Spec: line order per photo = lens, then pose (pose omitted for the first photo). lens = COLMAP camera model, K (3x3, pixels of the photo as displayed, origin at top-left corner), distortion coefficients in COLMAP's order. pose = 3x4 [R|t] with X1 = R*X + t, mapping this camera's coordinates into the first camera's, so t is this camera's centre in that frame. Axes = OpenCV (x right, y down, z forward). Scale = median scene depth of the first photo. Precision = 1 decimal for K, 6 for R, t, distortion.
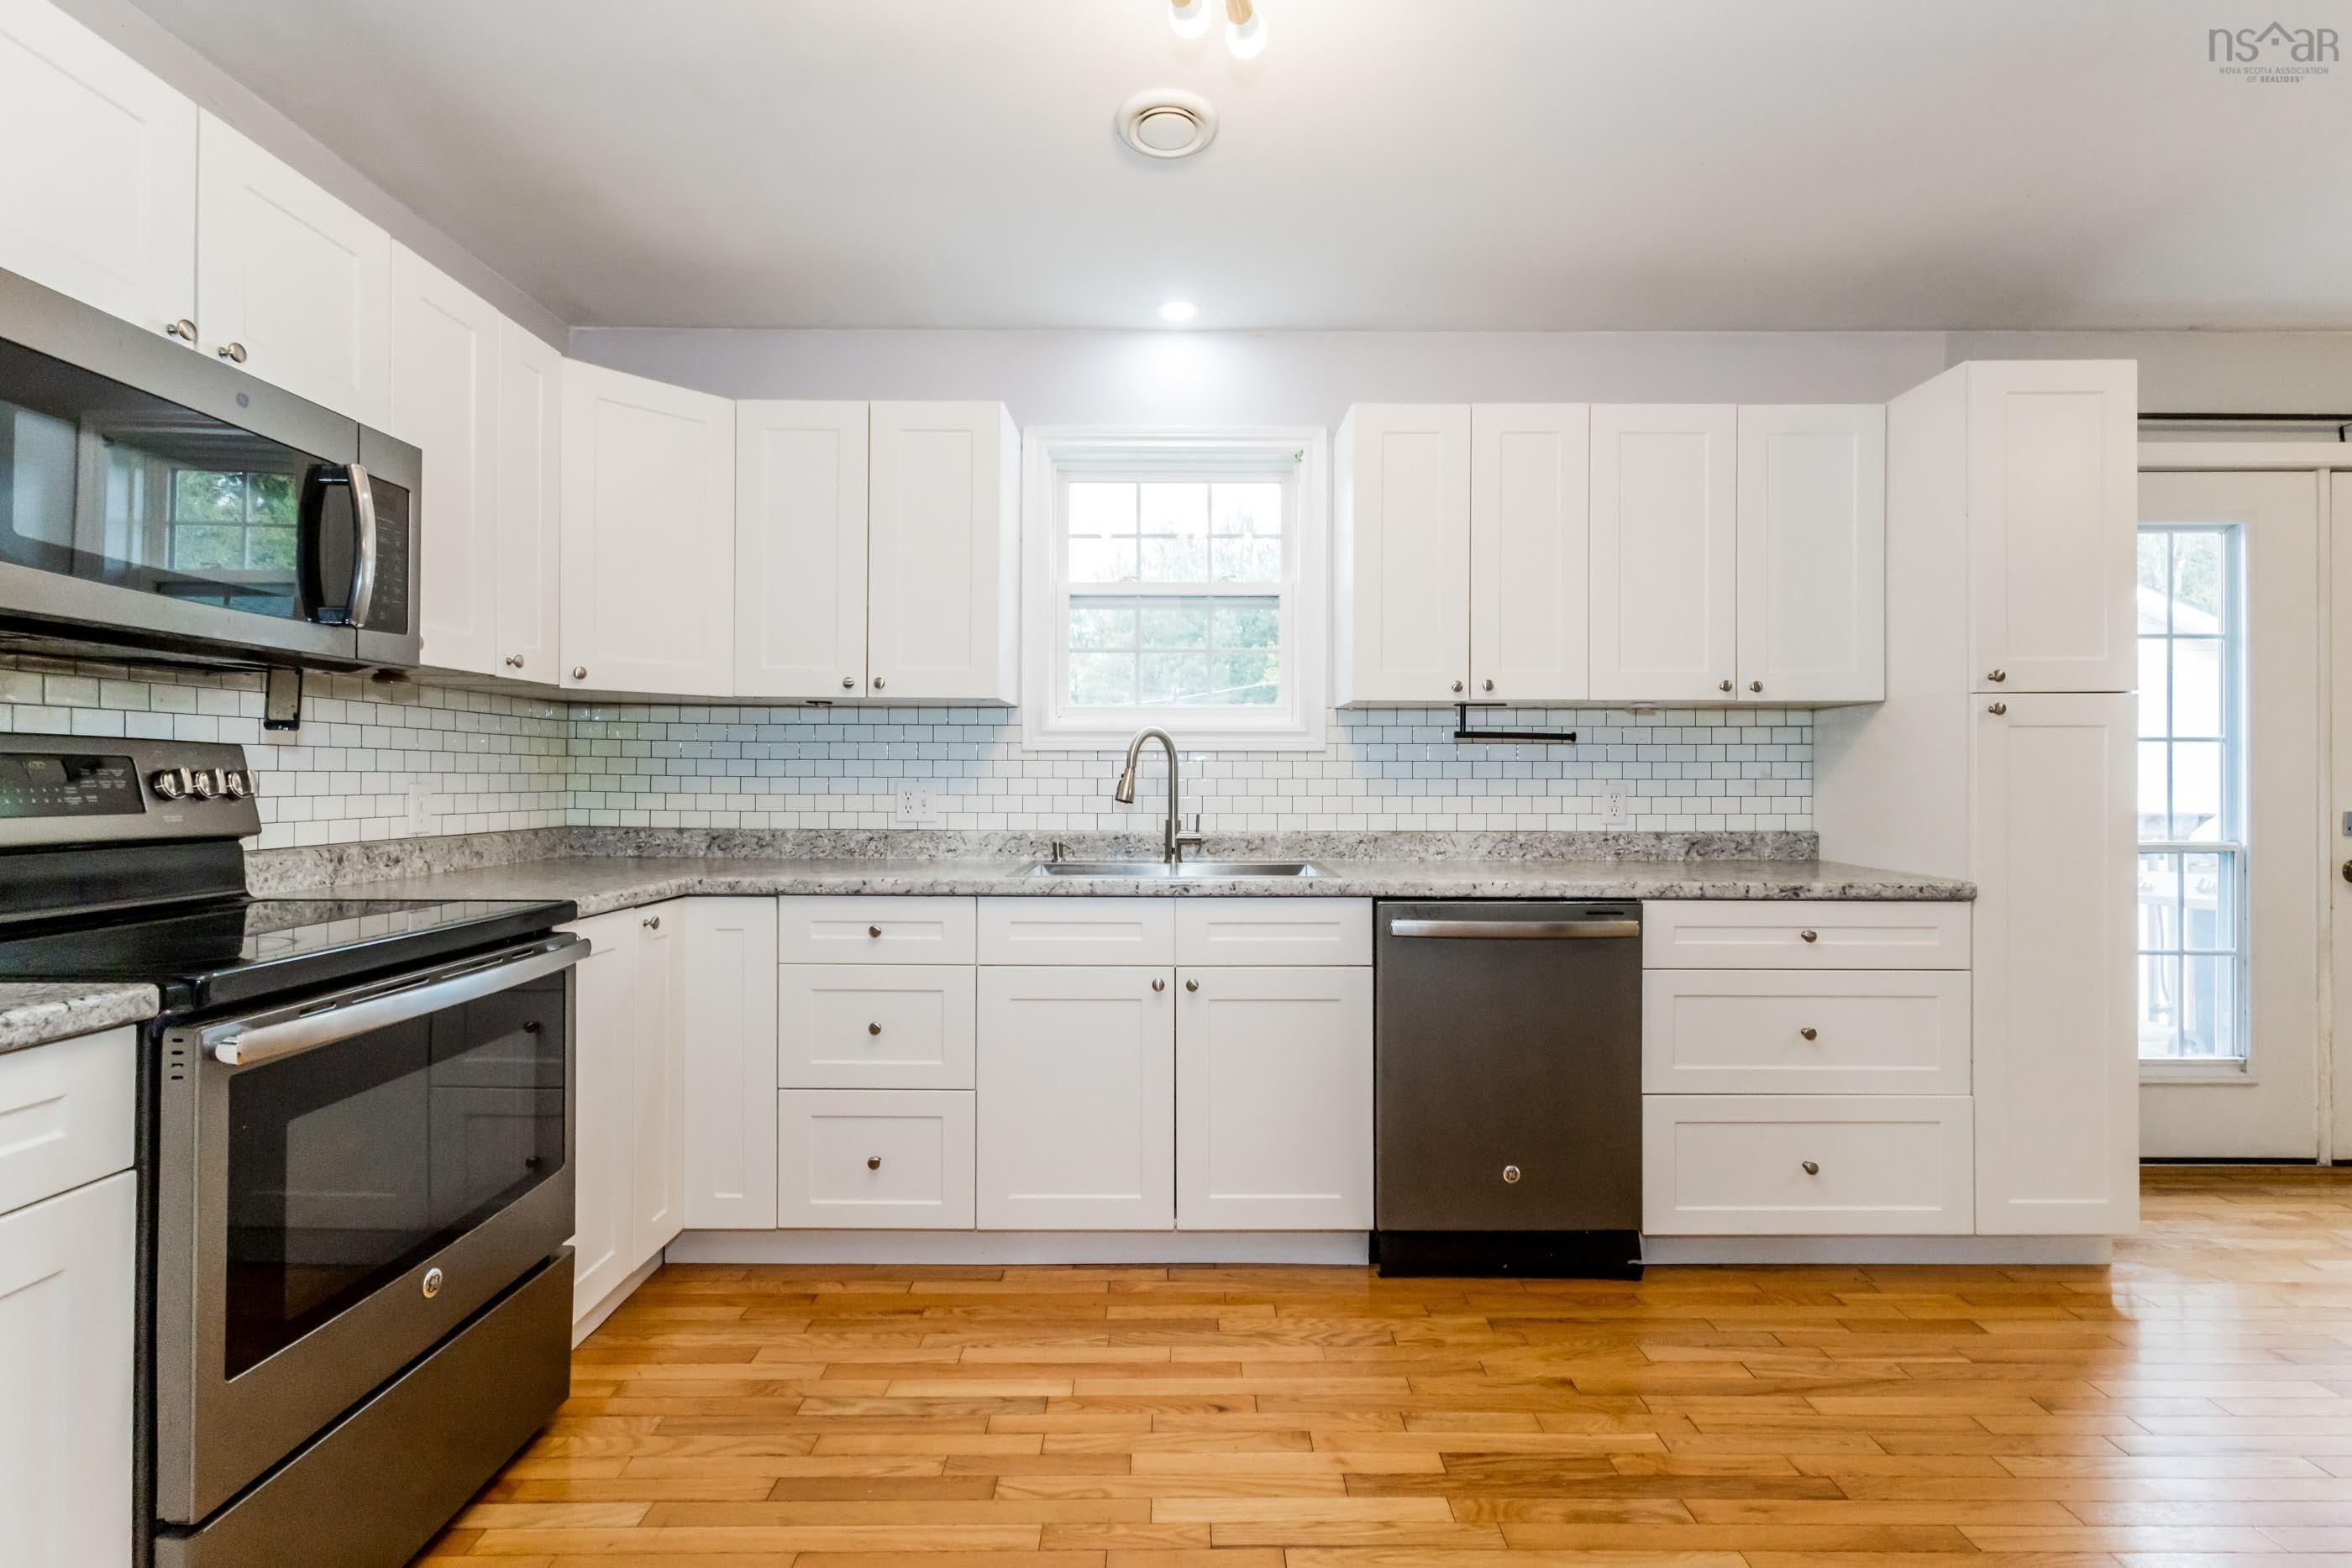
lens RADIAL K [[1099.1, 0, 1183.7], [0, 1099.1, 783.8], [0, 0, 1]] dist [-0.004113, 0.001282]
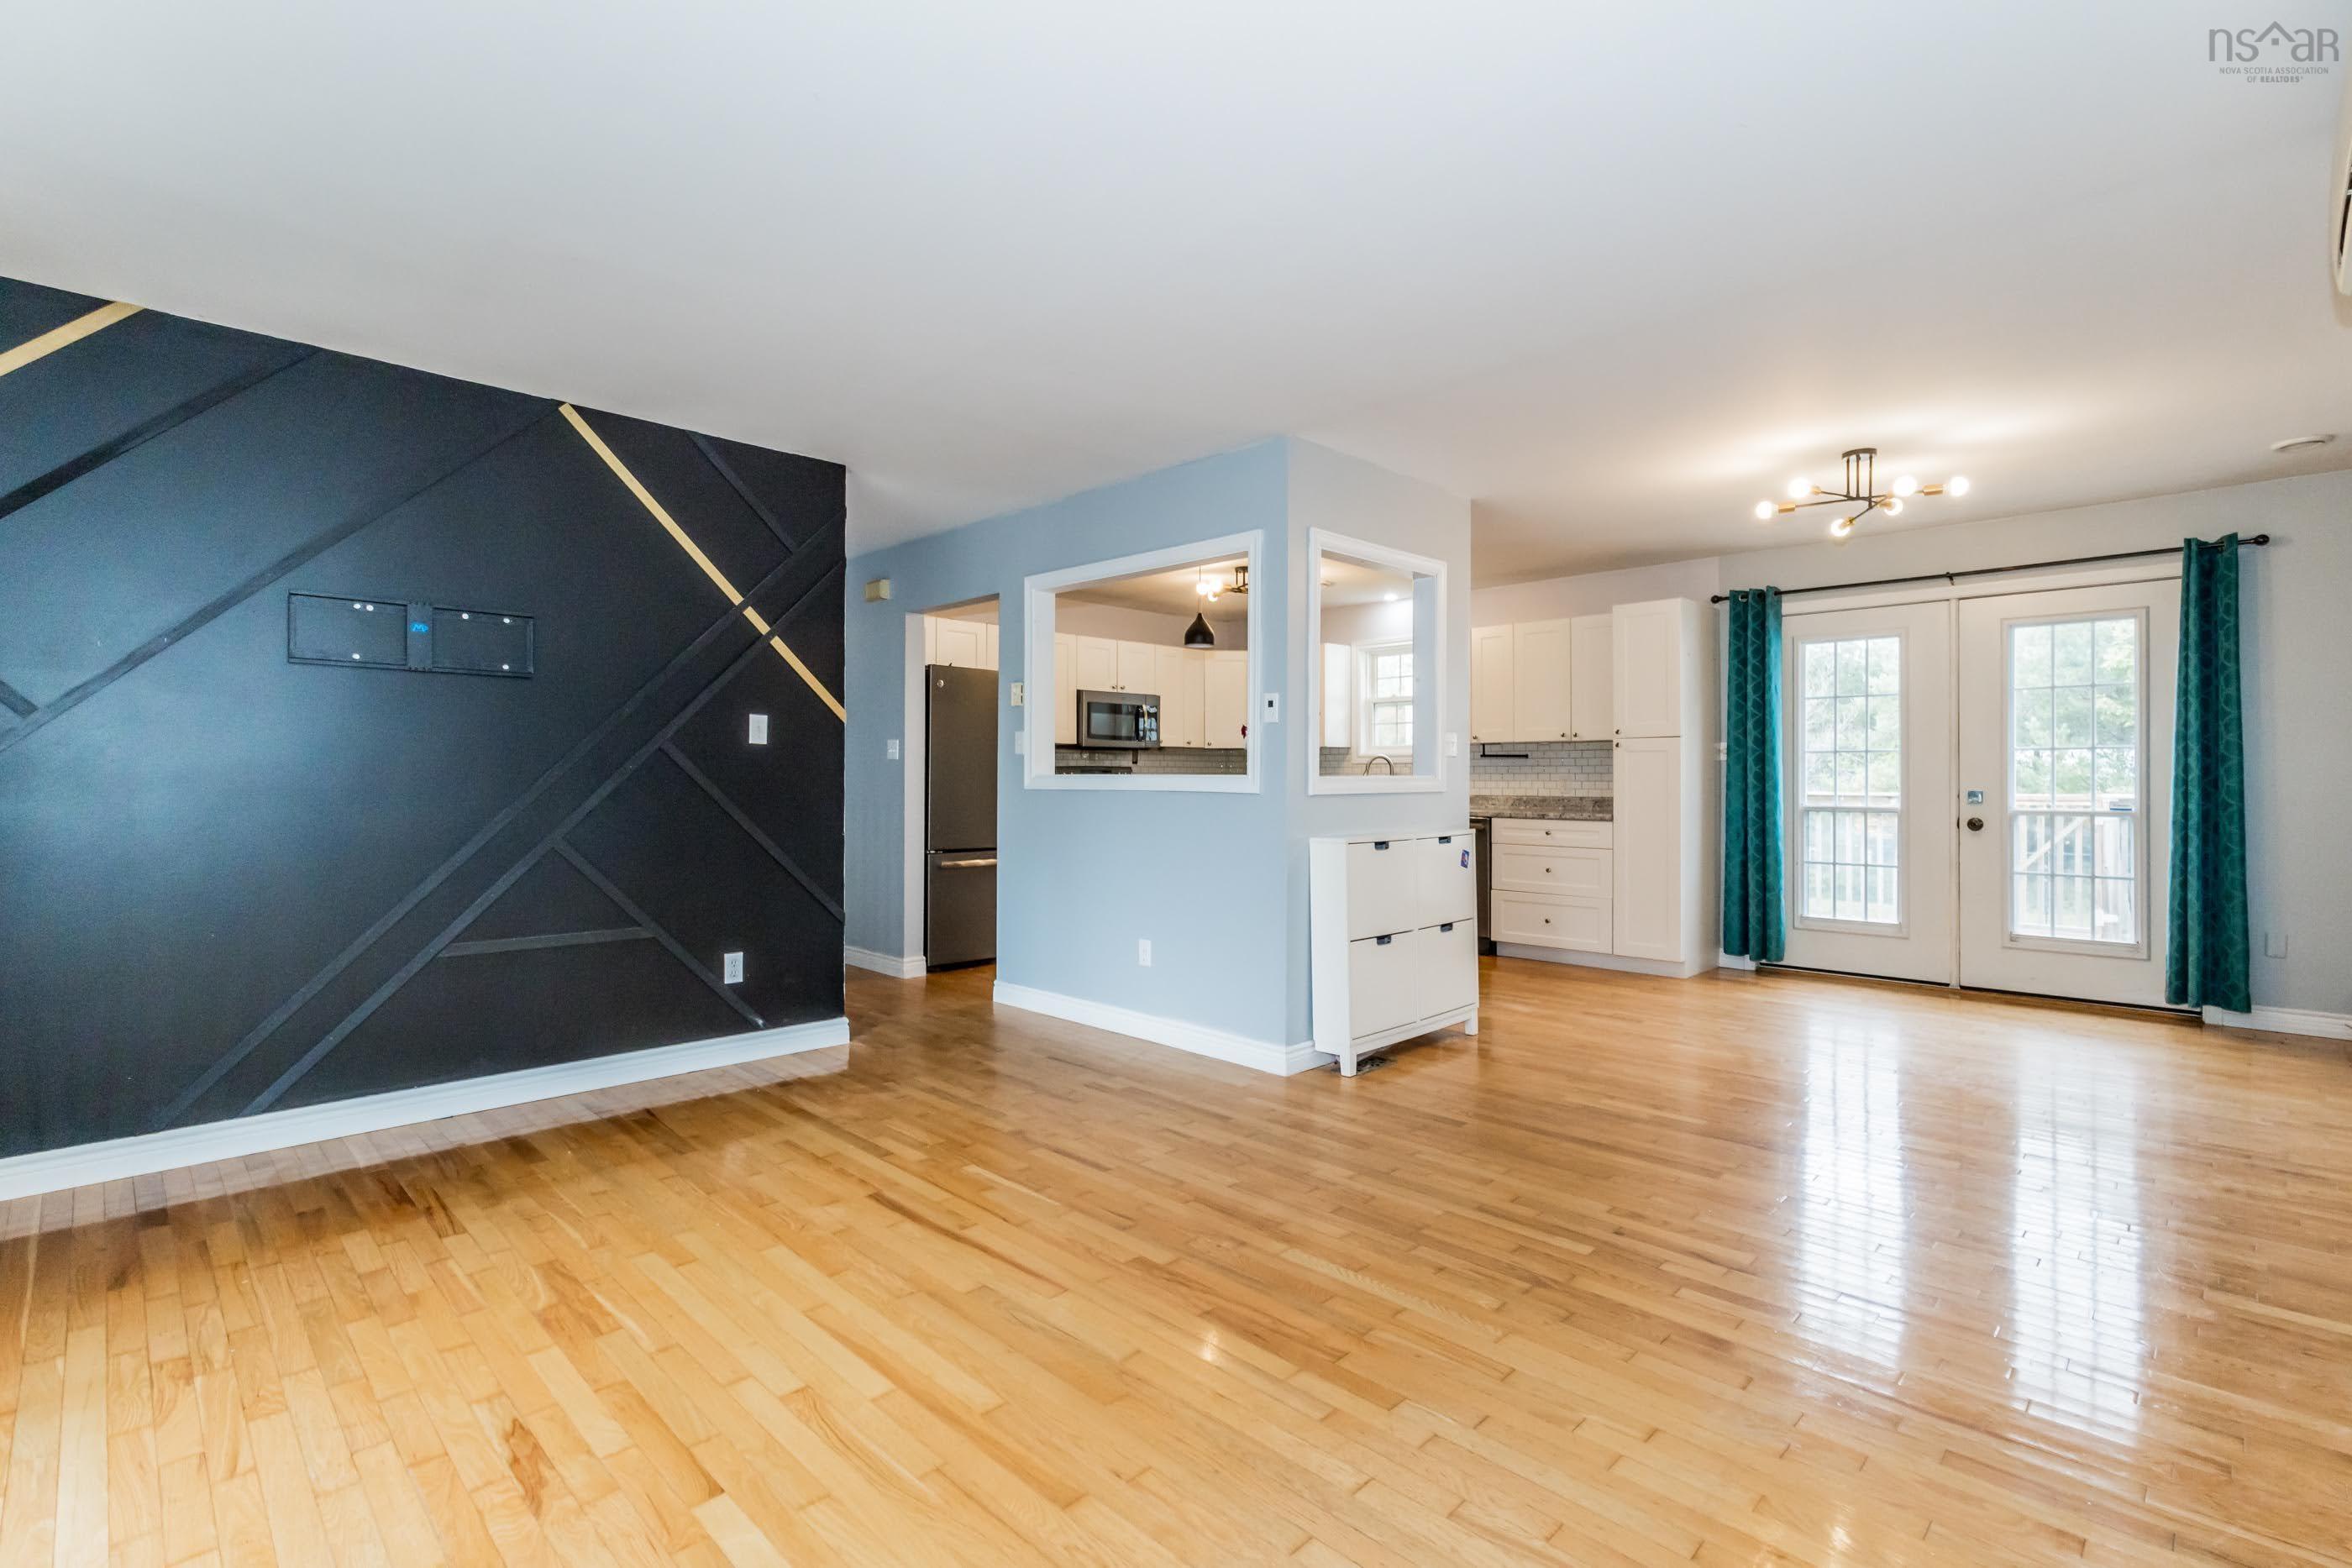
lens RADIAL K [[1110.9, 0, 1170.7], [0, 1110.9, 788.7], [0, 0, 1]] dist [0.001287, -0.000392]
pose [[0.701172, 0.005691, -0.712969, 1.813949], [-0.000612, 0.999973, 0.007380, 0.013397], [0.712992, -0.004739, 0.701157, -1.494168]]
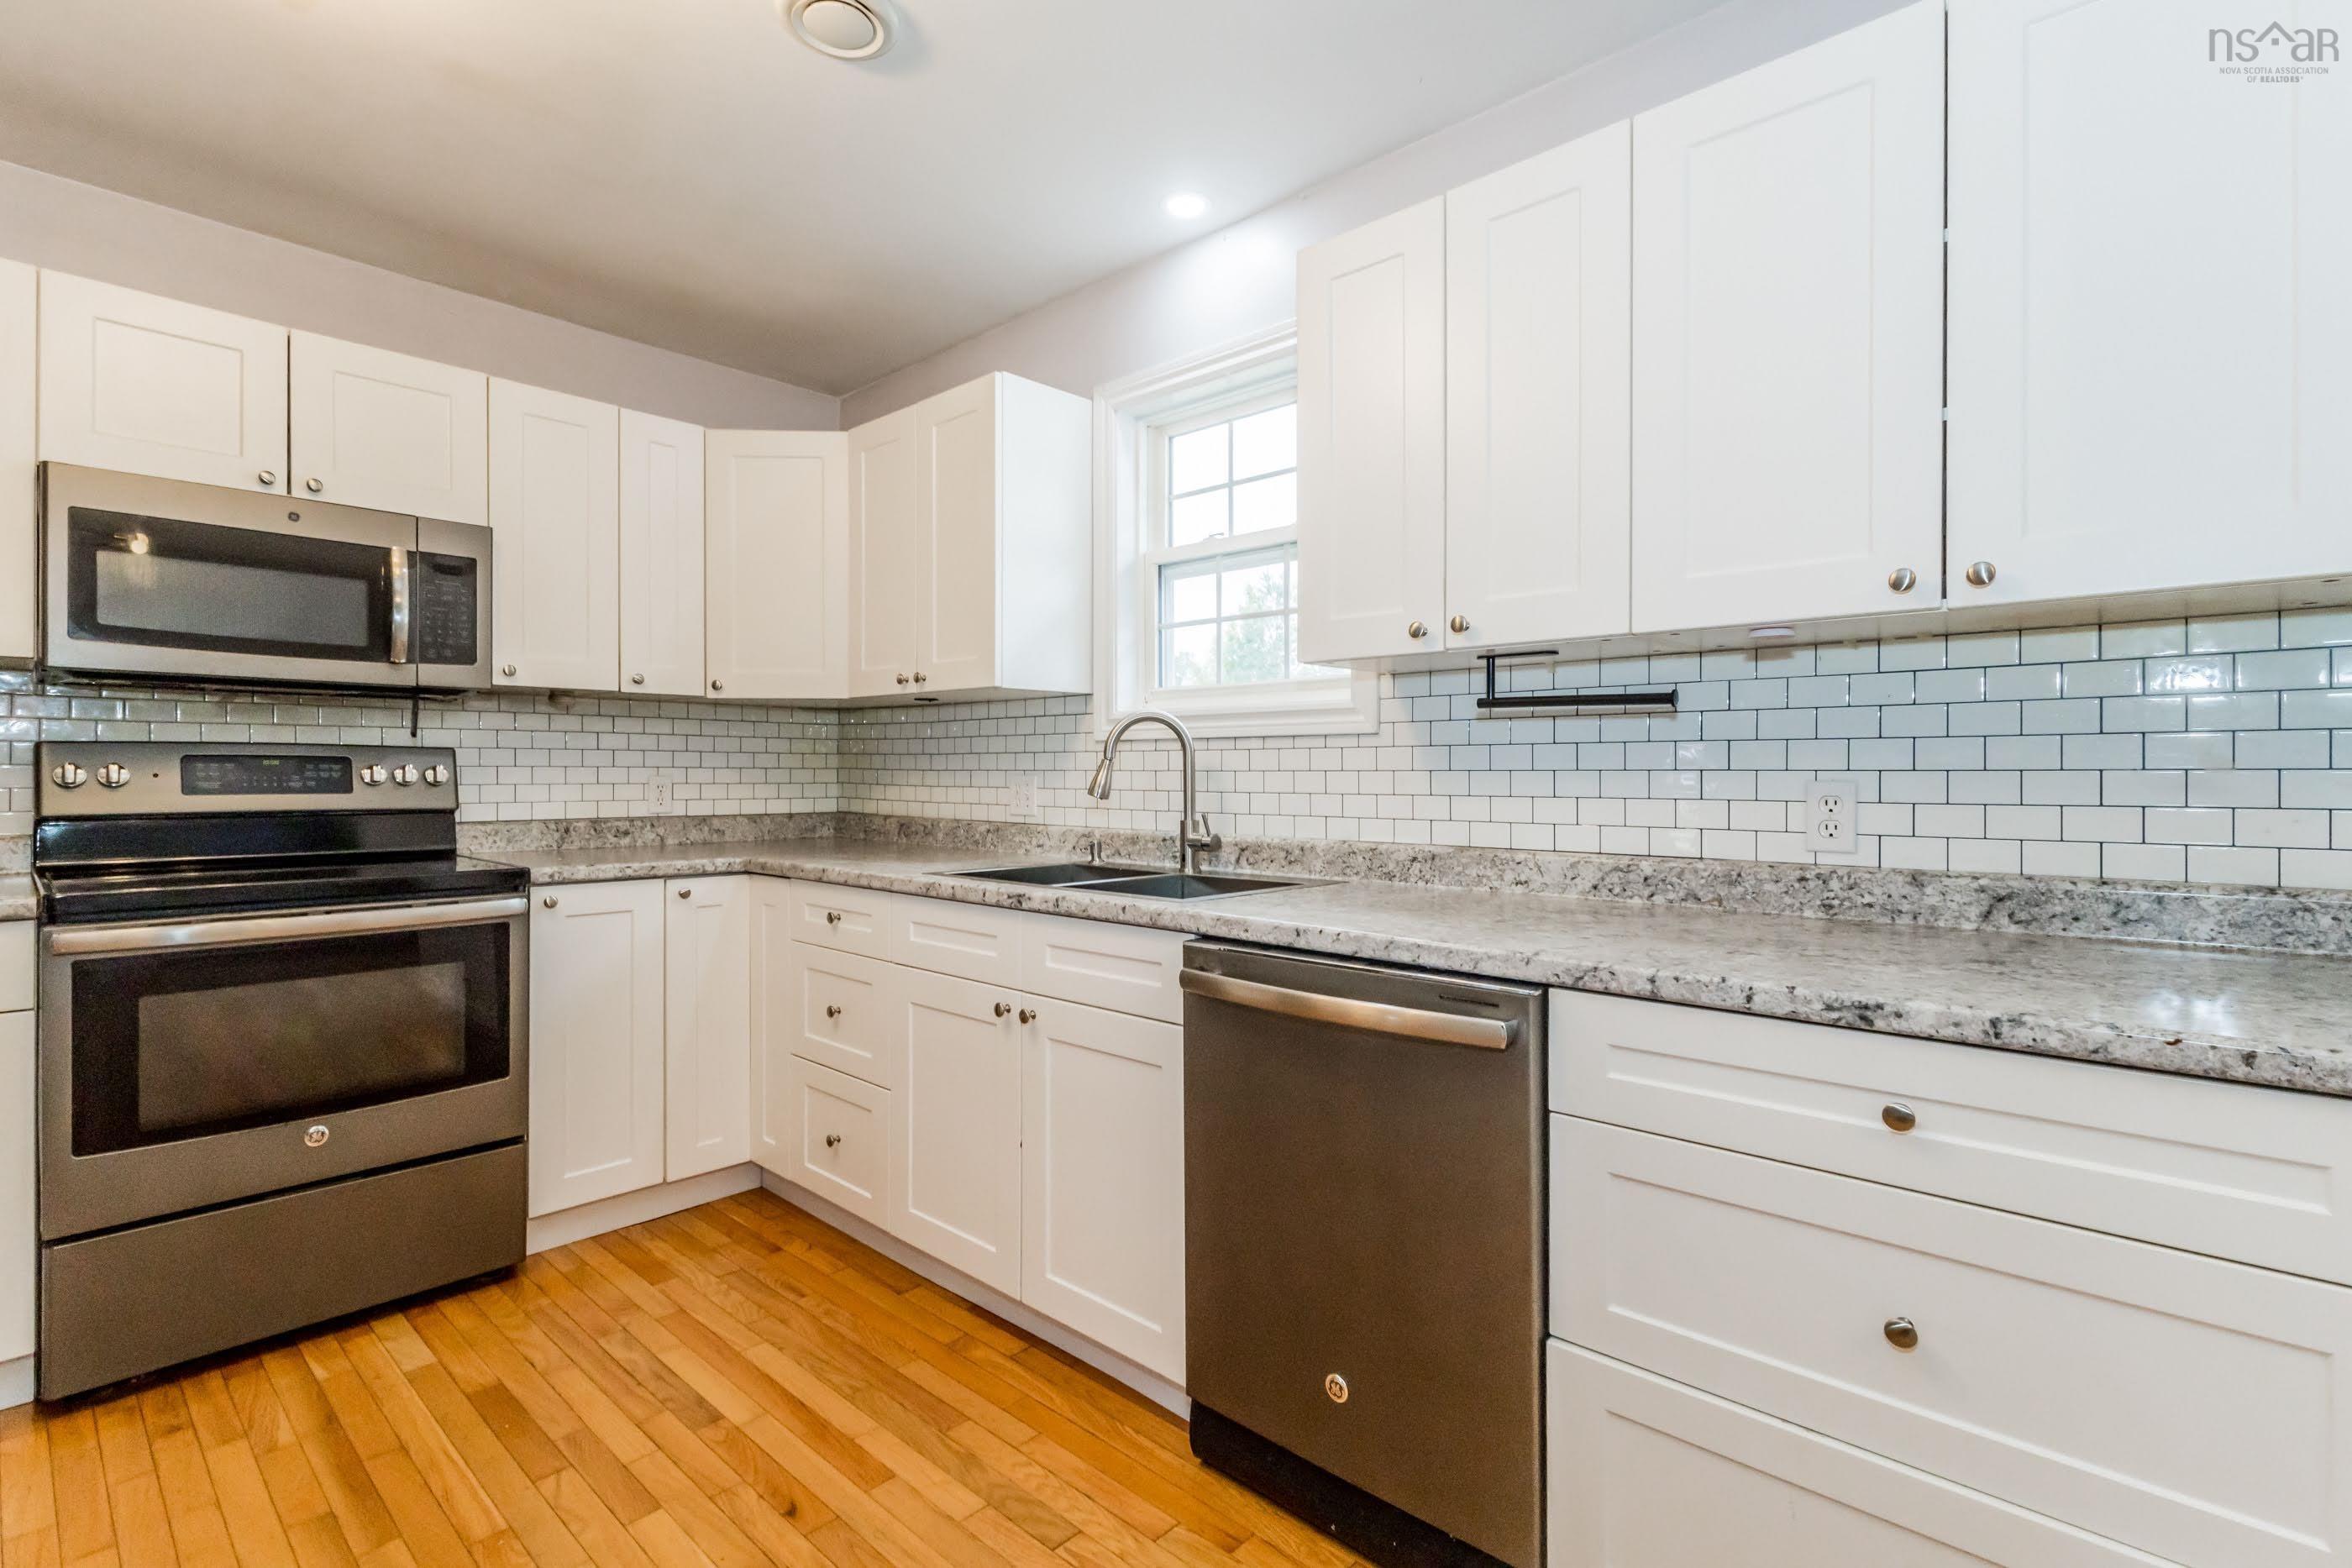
lens RADIAL K [[1087.6, 0, 1176.0], [0, 1087.6, 784.0], [0, 0, 1]] dist [0.002089, 0.000541]
pose [[0.730438, 0.006107, -0.682952, 0.650238], [-0.003008, 0.999979, 0.005724, 0.000408], [0.682973, -0.002127, 0.730441, 0.465087]]
